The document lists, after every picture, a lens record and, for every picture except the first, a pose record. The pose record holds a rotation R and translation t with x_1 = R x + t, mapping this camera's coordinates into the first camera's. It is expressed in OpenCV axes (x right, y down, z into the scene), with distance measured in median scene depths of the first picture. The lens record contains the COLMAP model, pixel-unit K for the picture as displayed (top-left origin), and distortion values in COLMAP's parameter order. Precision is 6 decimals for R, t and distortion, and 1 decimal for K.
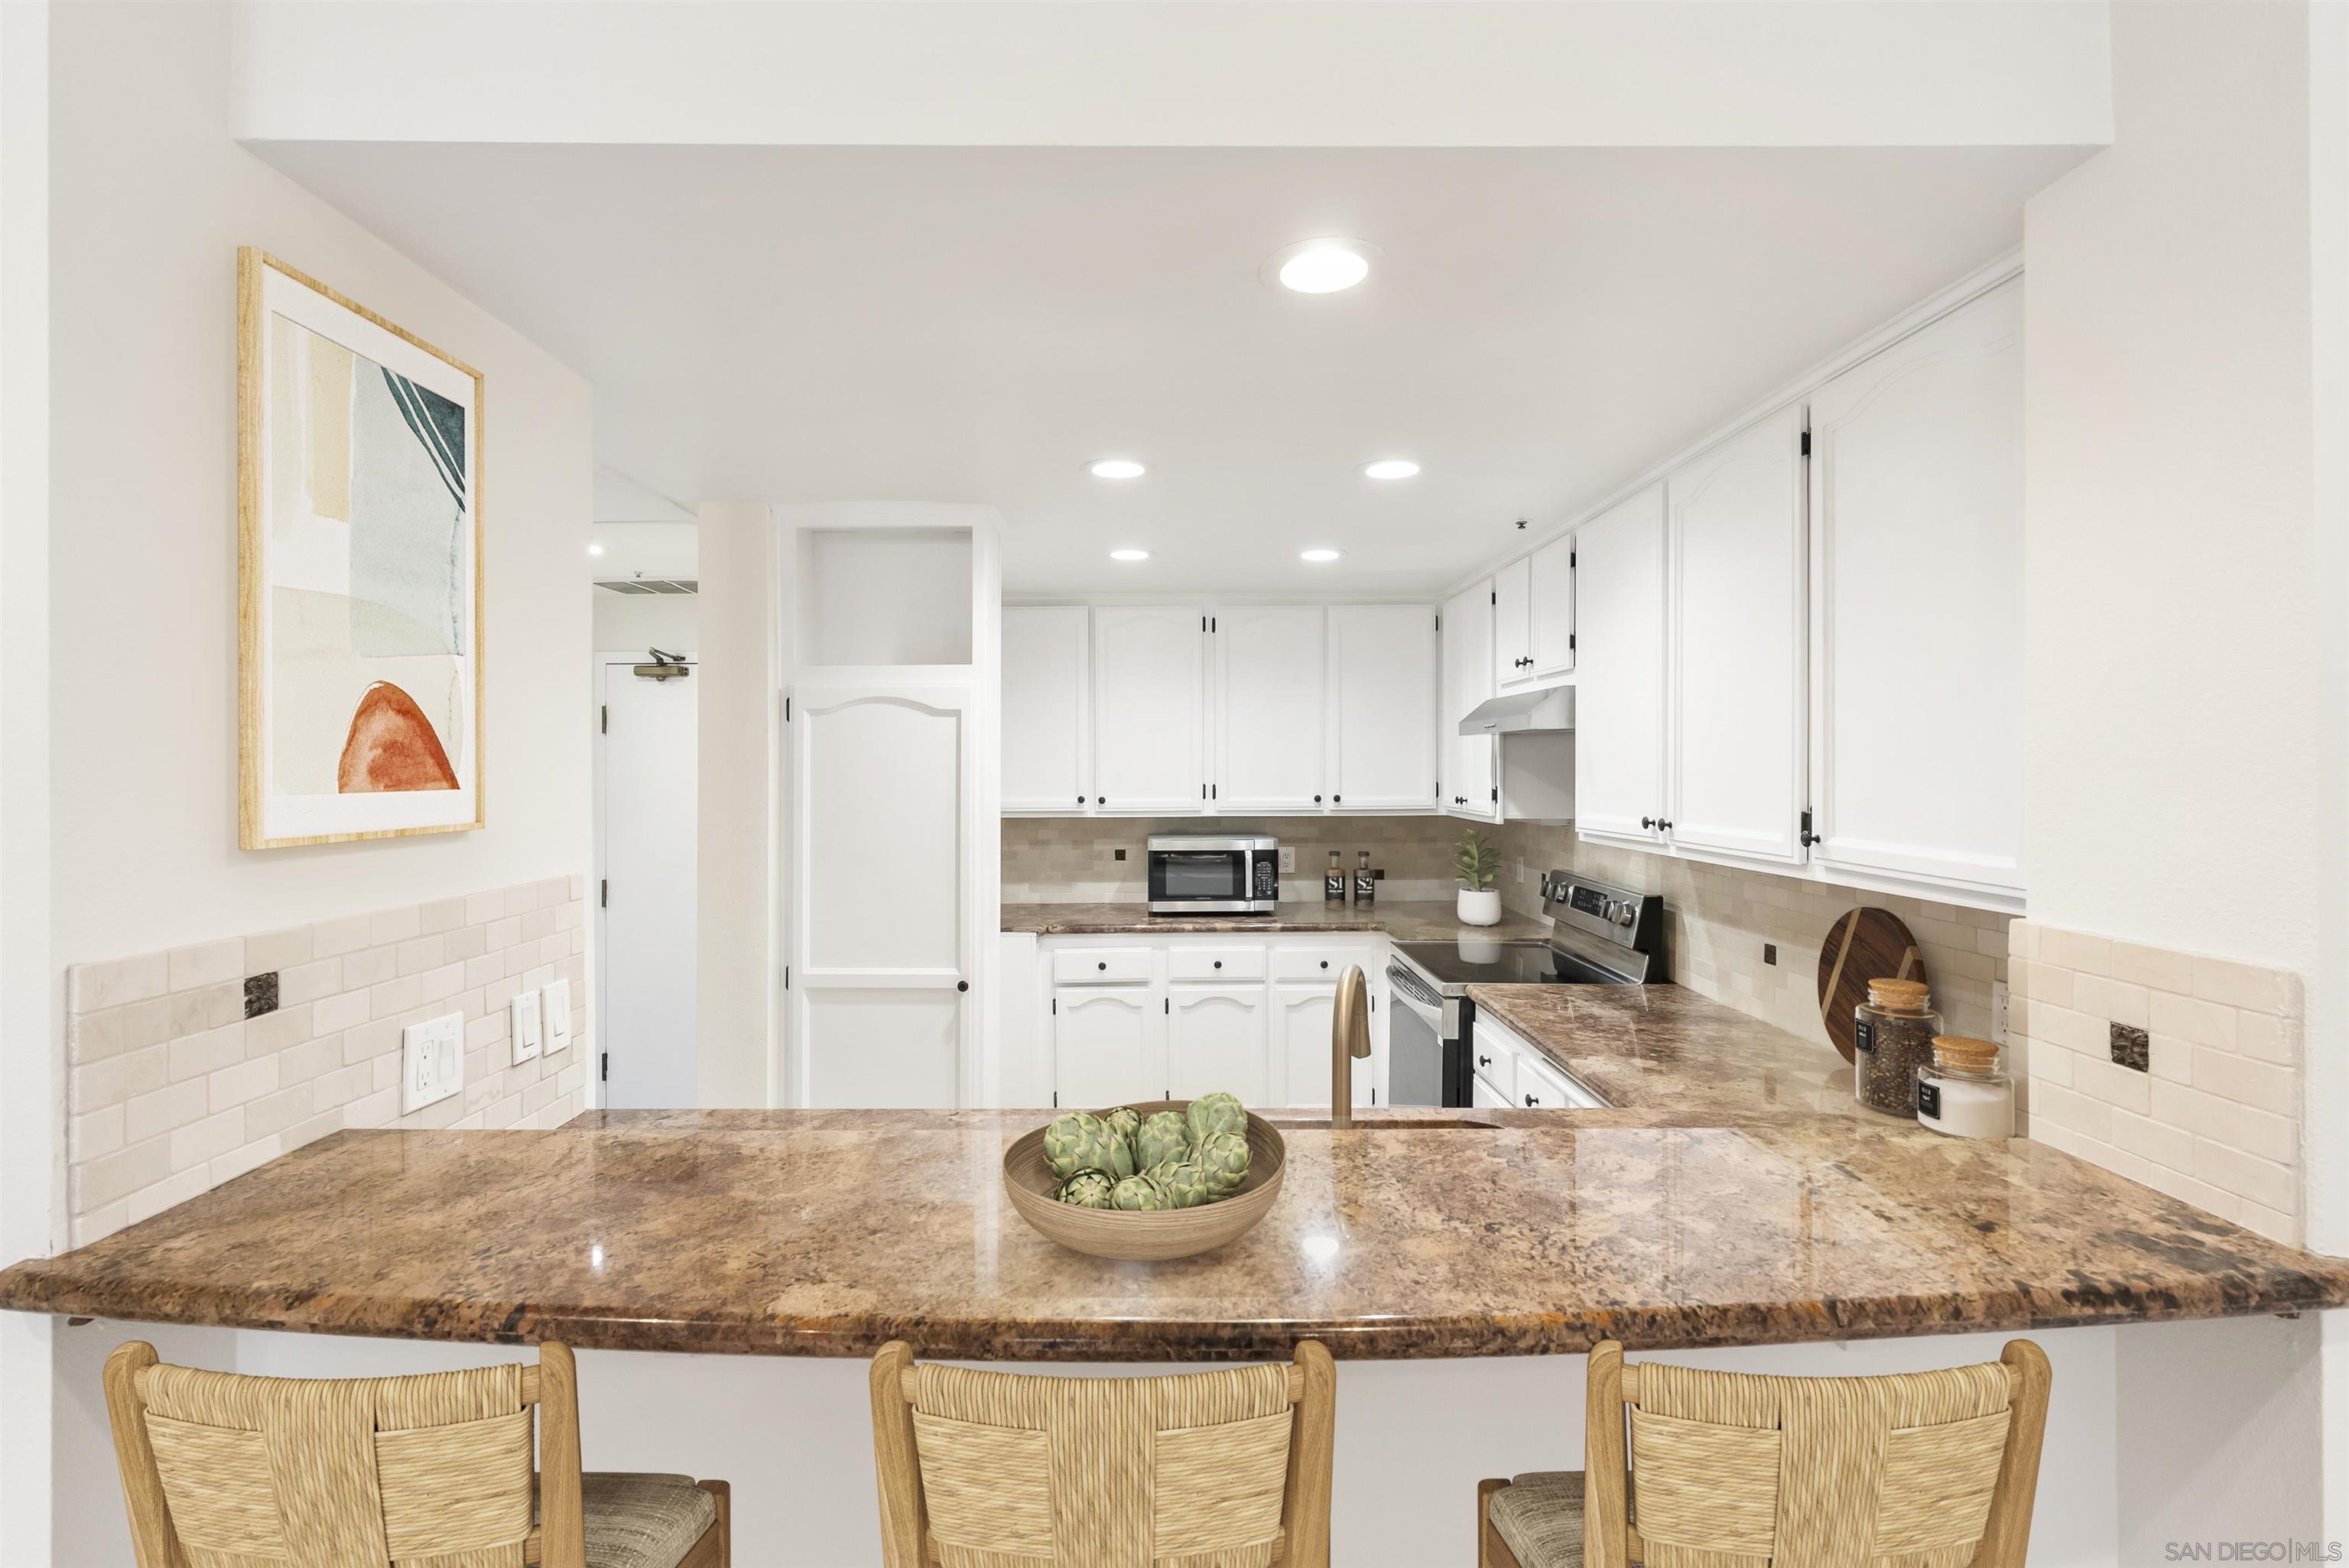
lens RADIAL K [[1080.8, 0, 1164.5], [0, 1080.8, 767.4], [0, 0, 1]] dist [-0.002439, -0.001935]
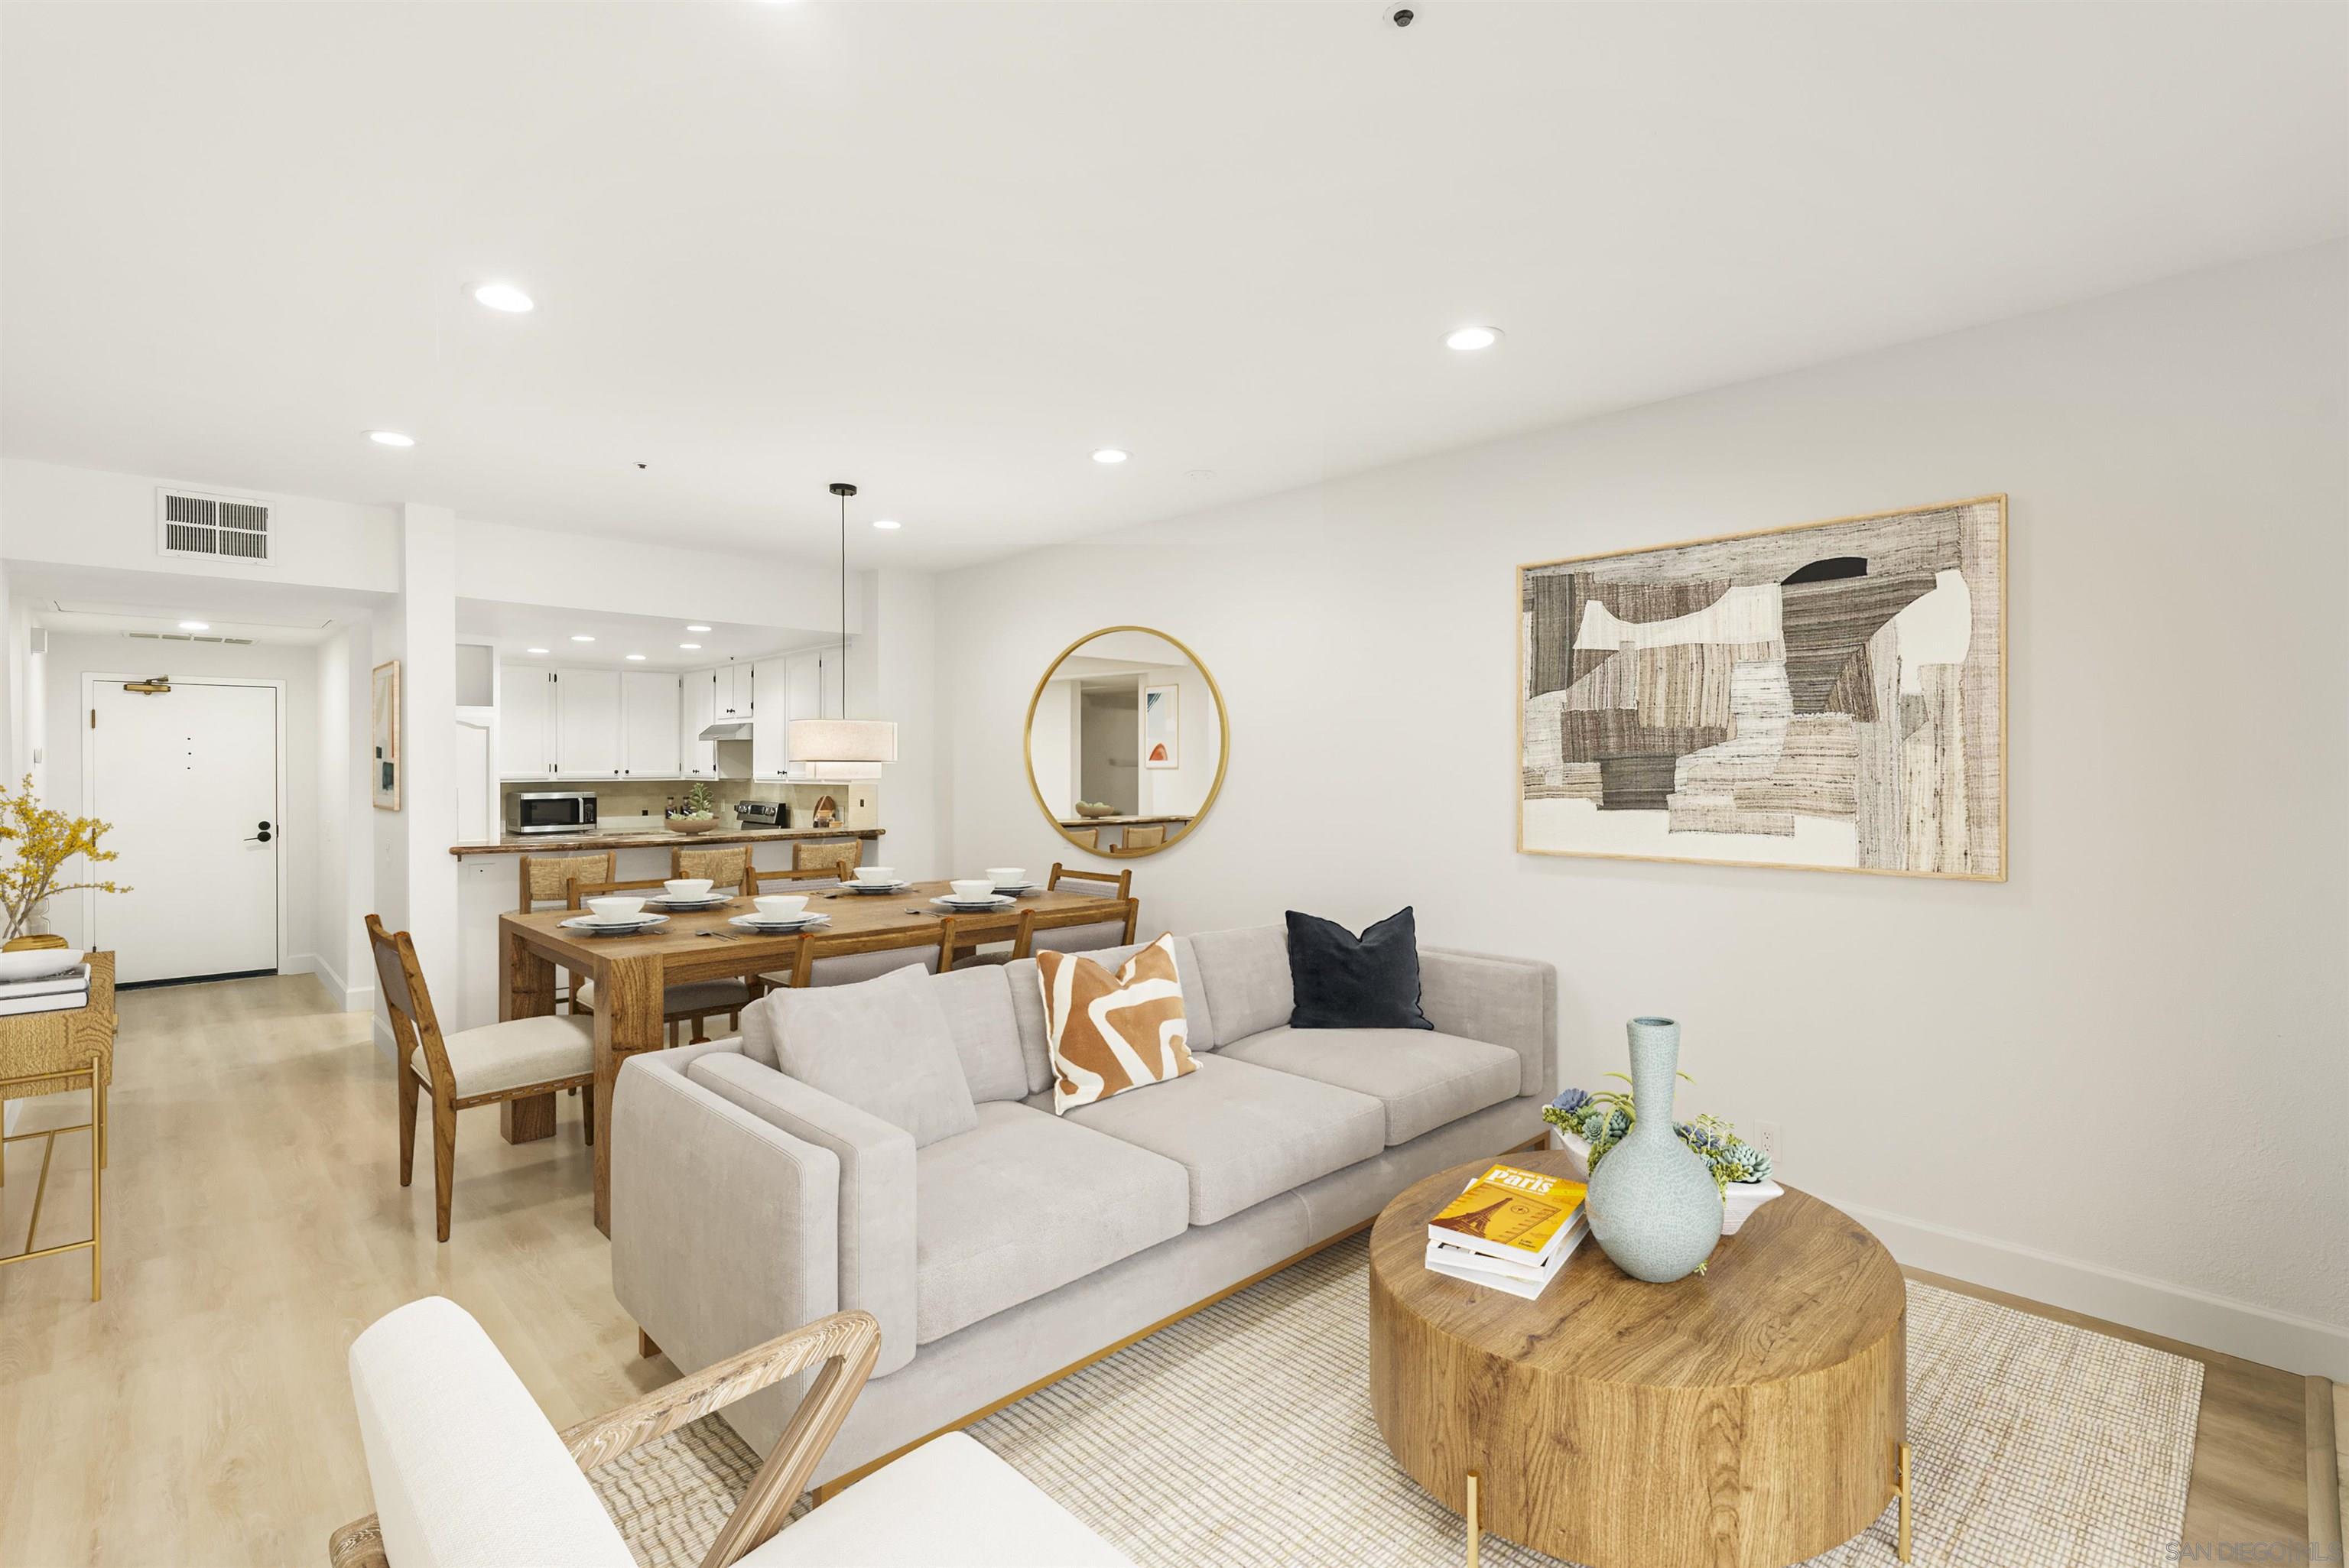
lens RADIAL K [[1080.8, 0, 1171.2], [0, 1080.8, 764.4], [0, 0, 1]] dist [-0.002439, -0.001935]
pose [[0.725000, 0.003541, 0.688740, -0.526732], [-0.000117, 0.999987, -0.005018, 0.028553], [-0.688749, 0.003557, 0.724991, -1.219605]]
